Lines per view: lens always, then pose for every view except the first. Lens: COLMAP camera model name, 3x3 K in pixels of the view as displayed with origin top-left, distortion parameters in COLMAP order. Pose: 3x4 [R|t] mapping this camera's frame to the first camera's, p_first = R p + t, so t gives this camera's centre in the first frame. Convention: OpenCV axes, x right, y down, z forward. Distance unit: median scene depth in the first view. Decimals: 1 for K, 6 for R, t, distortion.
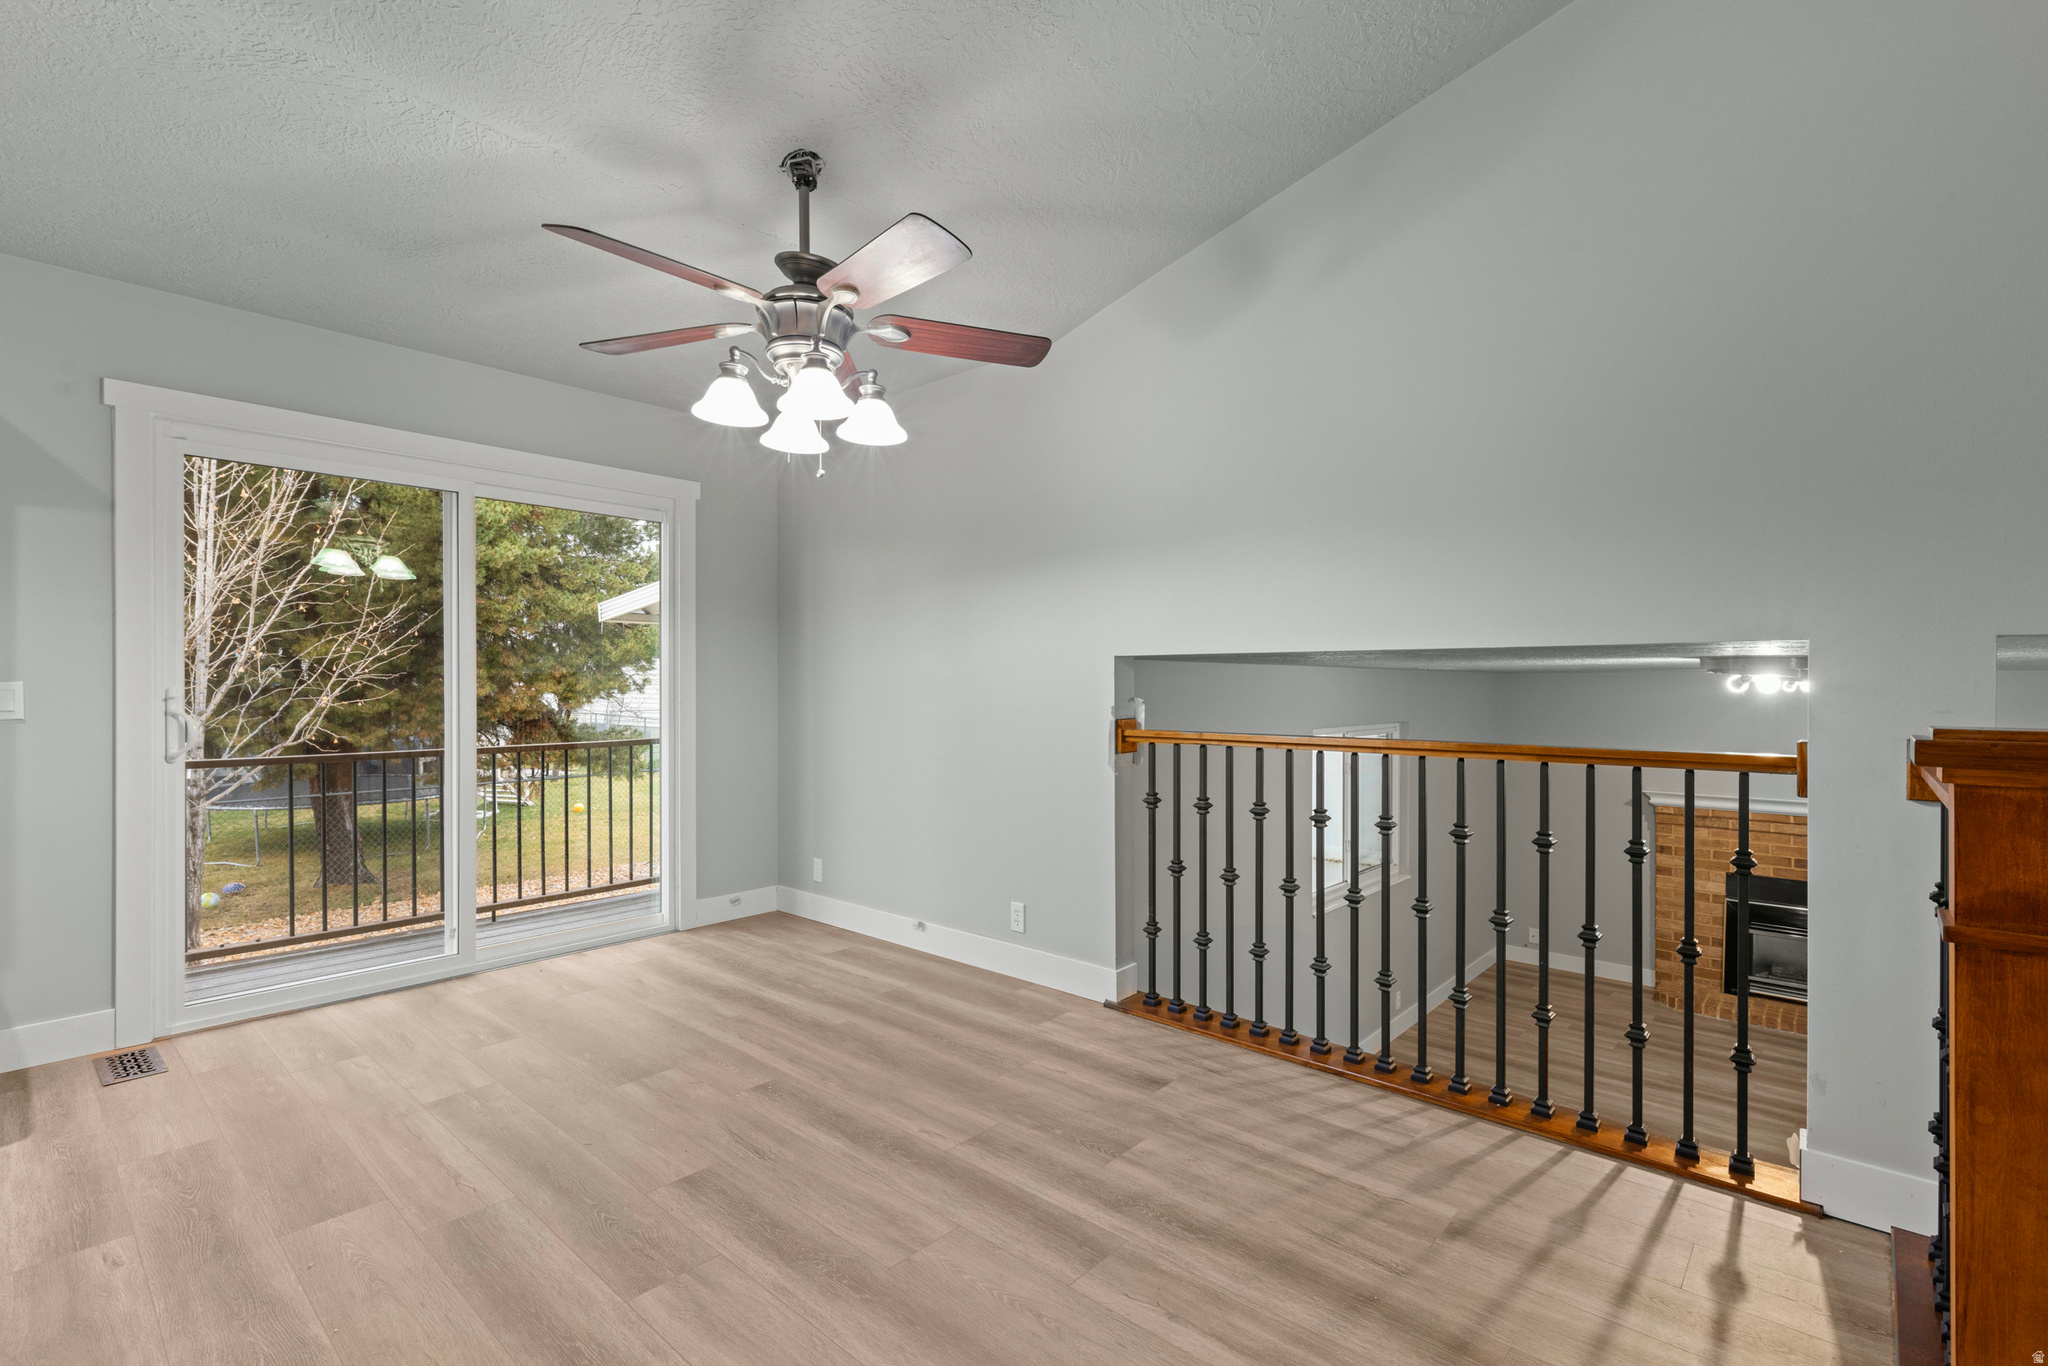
lens RADIAL K [[933.2, 0, 1021.1], [0, 933.2, 688.0], [0, 0, 1]] dist [0.001173, 0.000020]
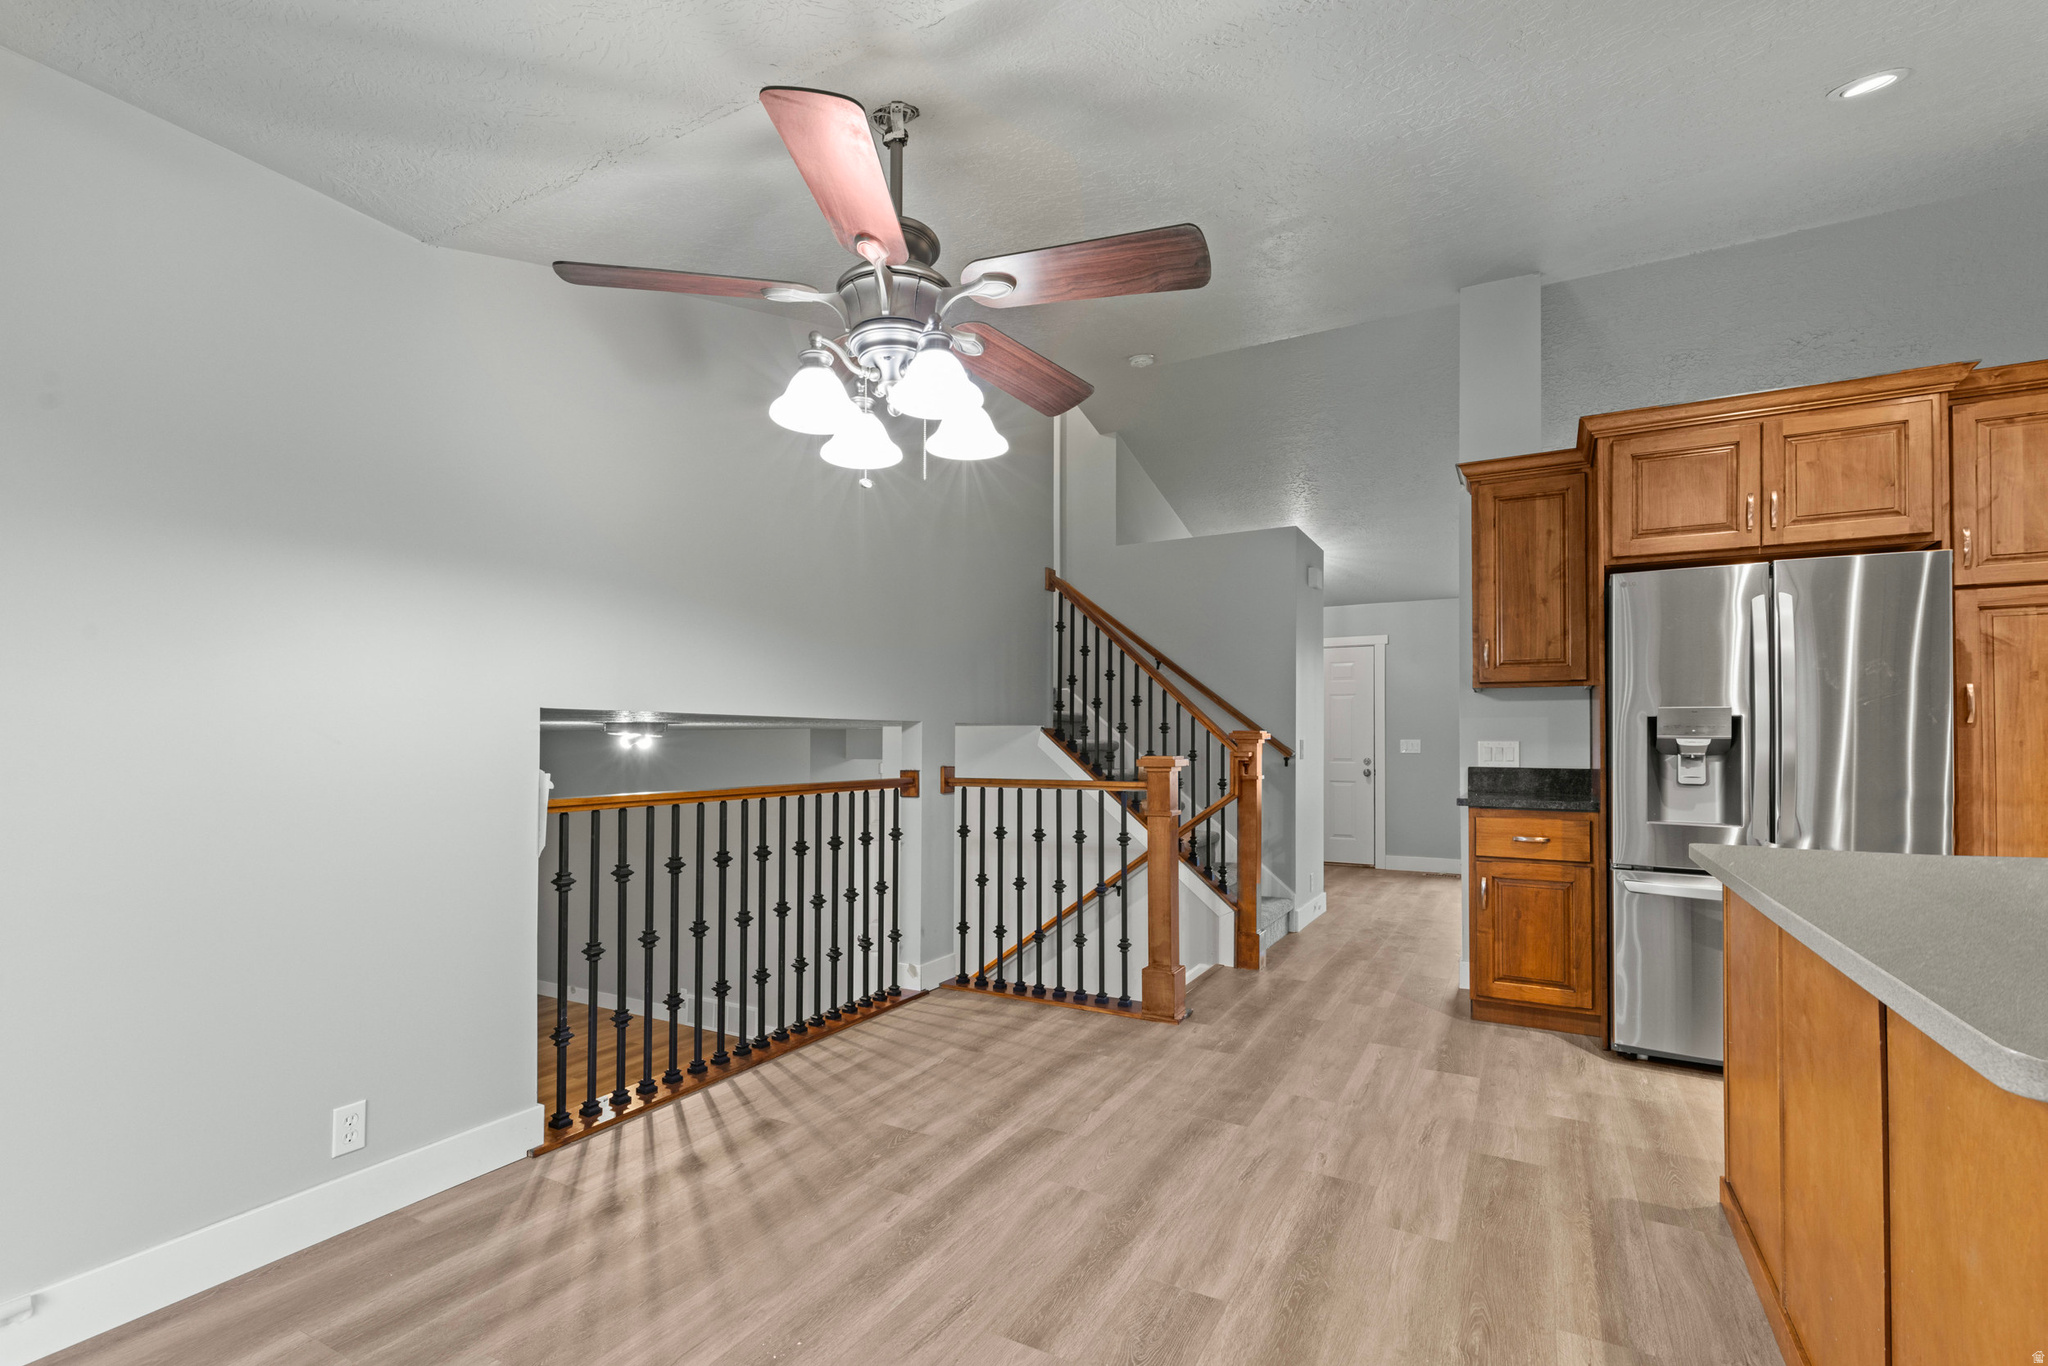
lens RADIAL K [[945.1, 0, 993.2], [0, 945.1, 730.4], [0, 0, 1]] dist [0.002695, 0.000104]
pose [[-0.218354, 0.006416, 0.975849, -1.102569], [0.000086, 0.999979, -0.006556, -0.016594], [-0.975870, -0.001347, -0.218349, 1.139098]]
